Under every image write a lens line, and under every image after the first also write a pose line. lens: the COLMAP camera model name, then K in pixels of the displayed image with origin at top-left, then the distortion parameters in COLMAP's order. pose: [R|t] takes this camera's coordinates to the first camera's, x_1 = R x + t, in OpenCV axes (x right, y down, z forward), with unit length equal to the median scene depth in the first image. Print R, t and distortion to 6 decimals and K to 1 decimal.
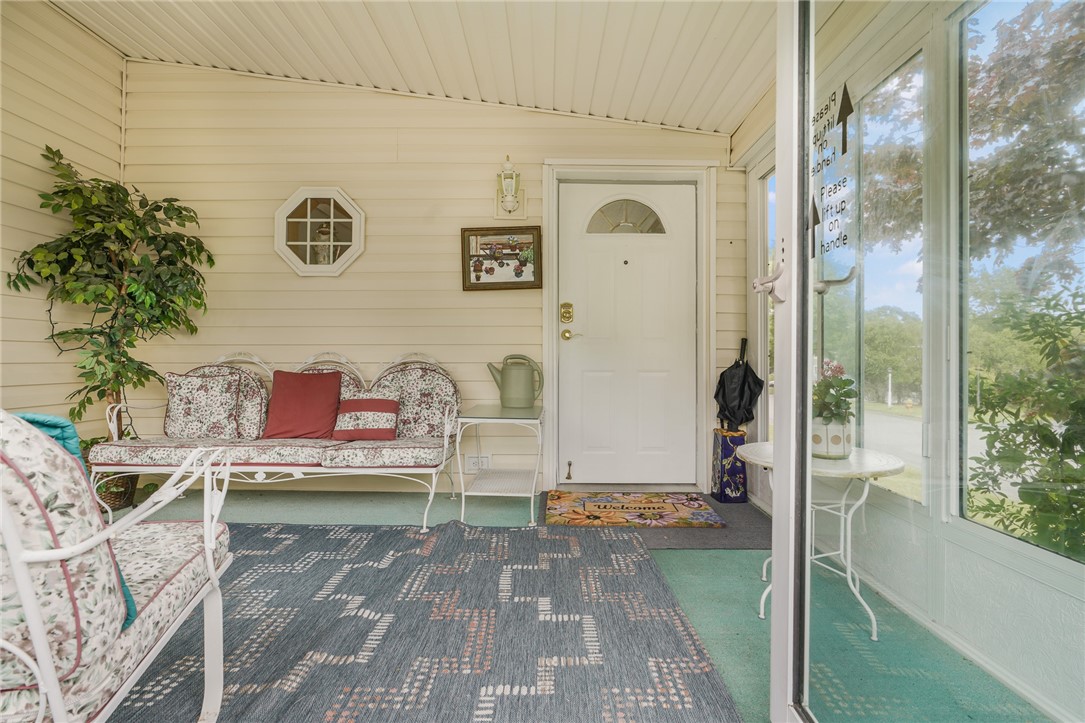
lens RADIAL K [[496.0, 0, 546.7], [0, 496.0, 358.8], [0, 0, 1]] dist [-0.008547, 0.002787]
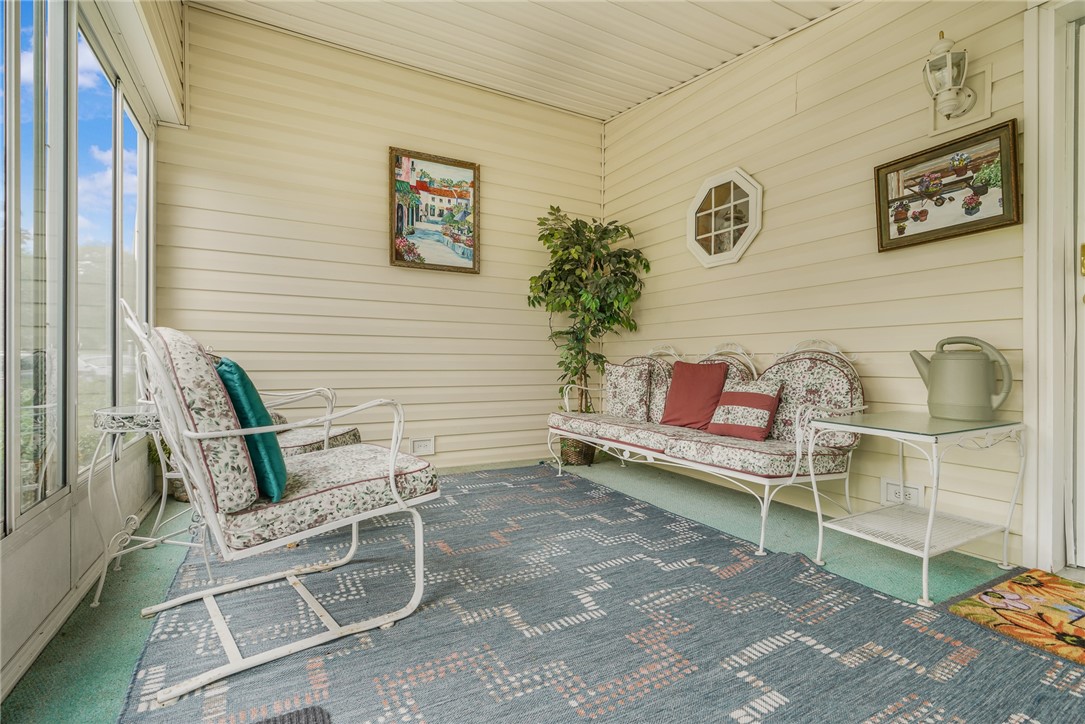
lens RADIAL K [[496.0, 0, 545.7], [0, 496.0, 362.4], [0, 0, 1]] dist [-0.008547, 0.002787]
pose [[0.510228, 0.002875, -0.860034, 0.237630], [-0.002175, 0.999996, 0.002053, 0.027132], [0.860036, 0.000823, 0.510232, 0.243435]]
